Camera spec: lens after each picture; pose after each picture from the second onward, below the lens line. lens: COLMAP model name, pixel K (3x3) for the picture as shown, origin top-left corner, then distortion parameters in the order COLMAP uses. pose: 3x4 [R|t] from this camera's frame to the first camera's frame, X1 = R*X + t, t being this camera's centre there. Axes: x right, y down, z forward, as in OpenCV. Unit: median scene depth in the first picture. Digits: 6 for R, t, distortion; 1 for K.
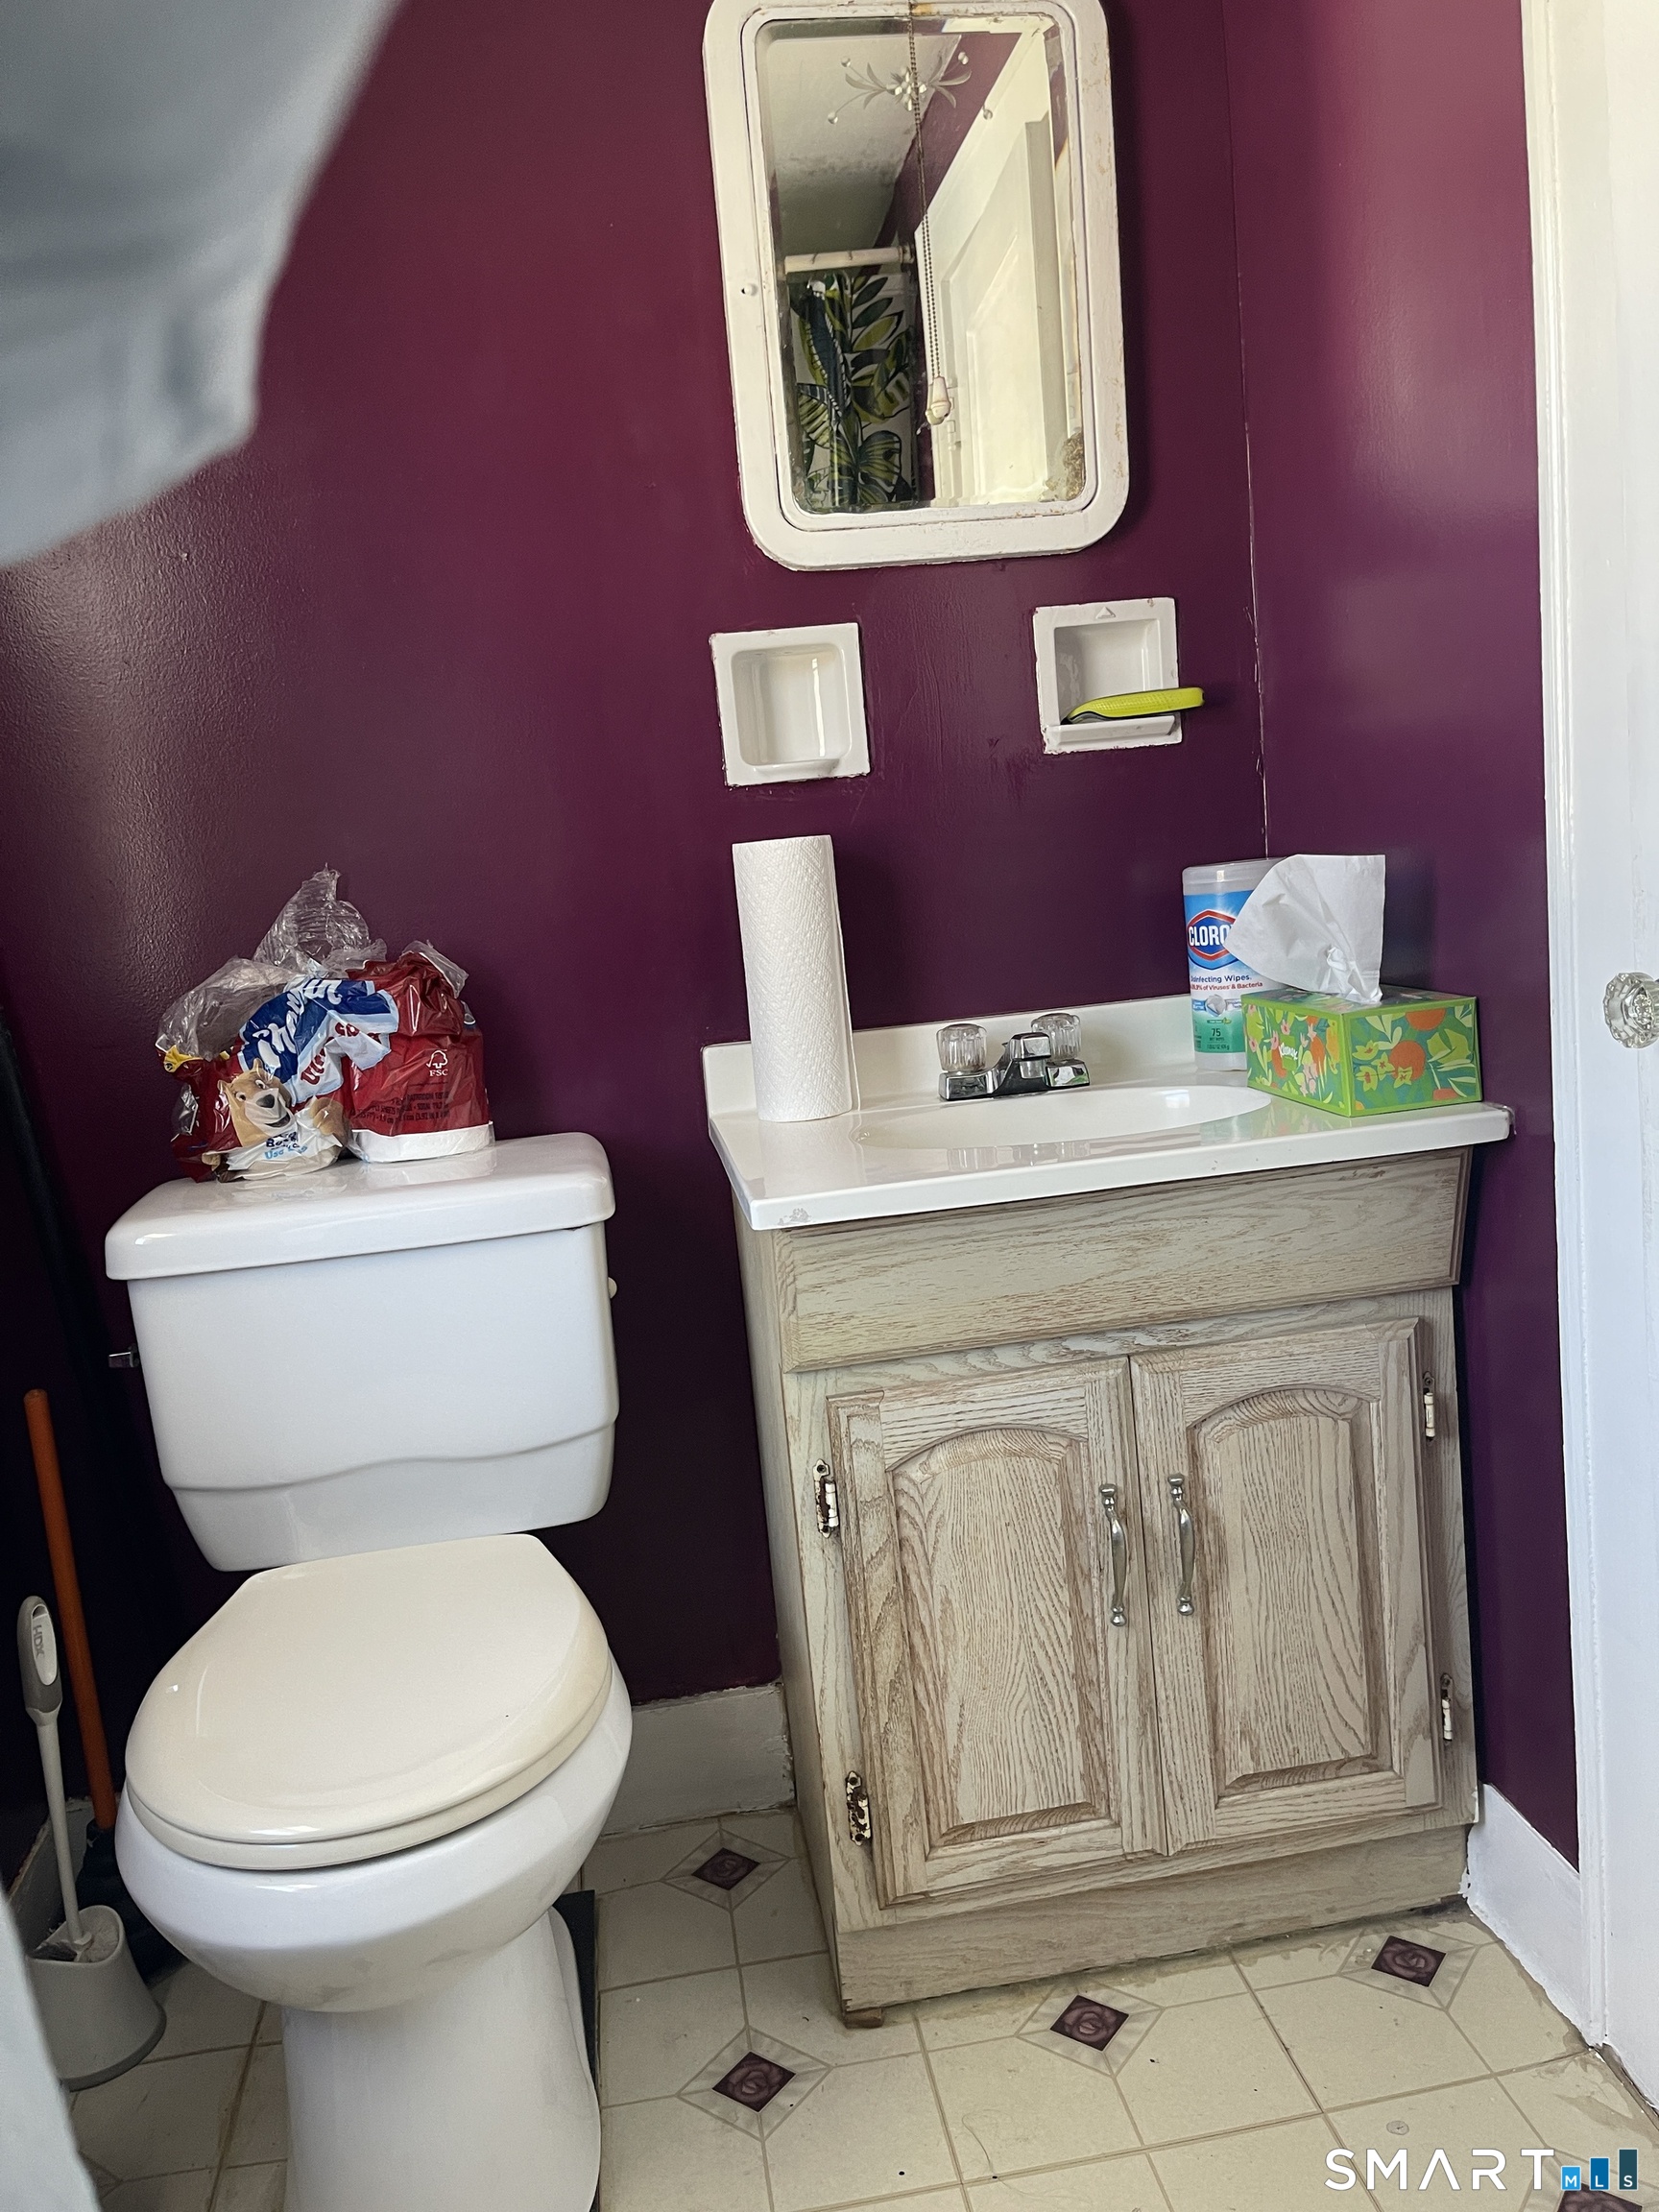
lens RADIAL K [[1655.1, 0, 829.5], [0, 1655.1, 1106.0], [0, 0, 1]] dist [0.013168, -0.030349]
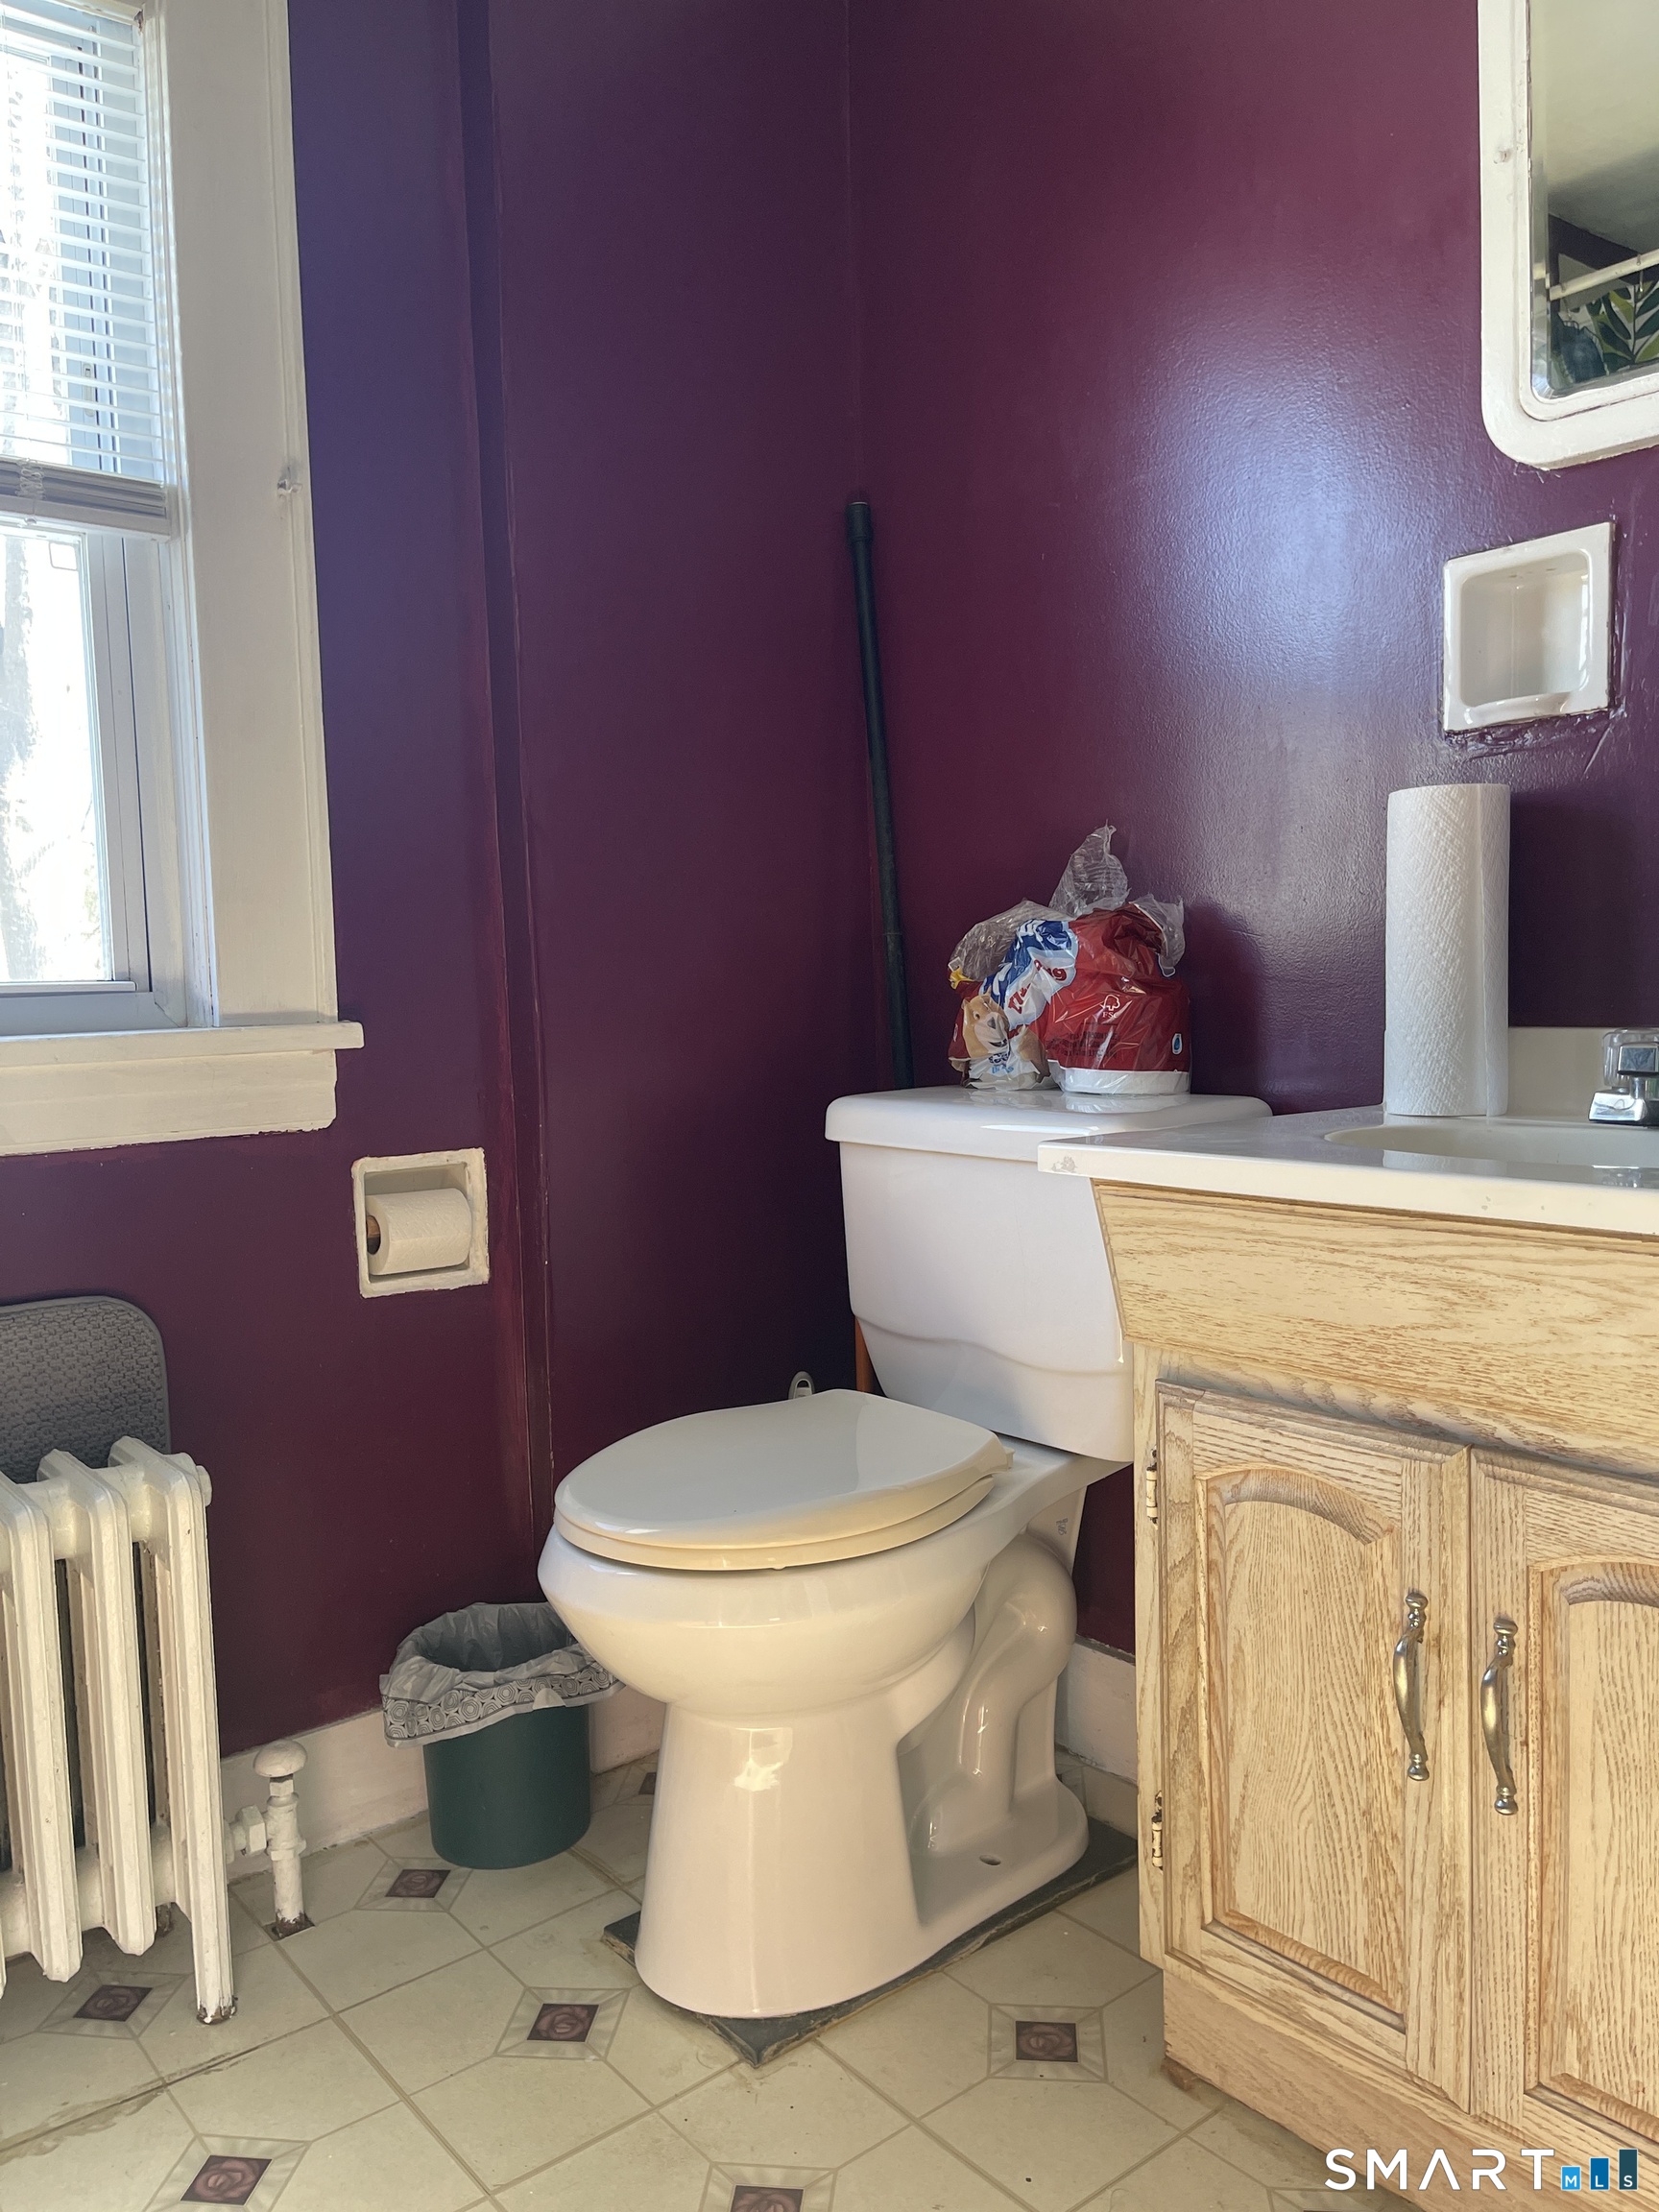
lens RADIAL K [[1655.1, 0, 829.5], [0, 1655.1, 1106.0], [0, 0, 1]] dist [0.013168, -0.030349]
pose [[0.506447, 0.141123, -0.850644, 0.654125], [-0.144717, 0.986434, 0.077490, -0.021003], [0.850040, 0.083858, 0.520000, 0.329072]]
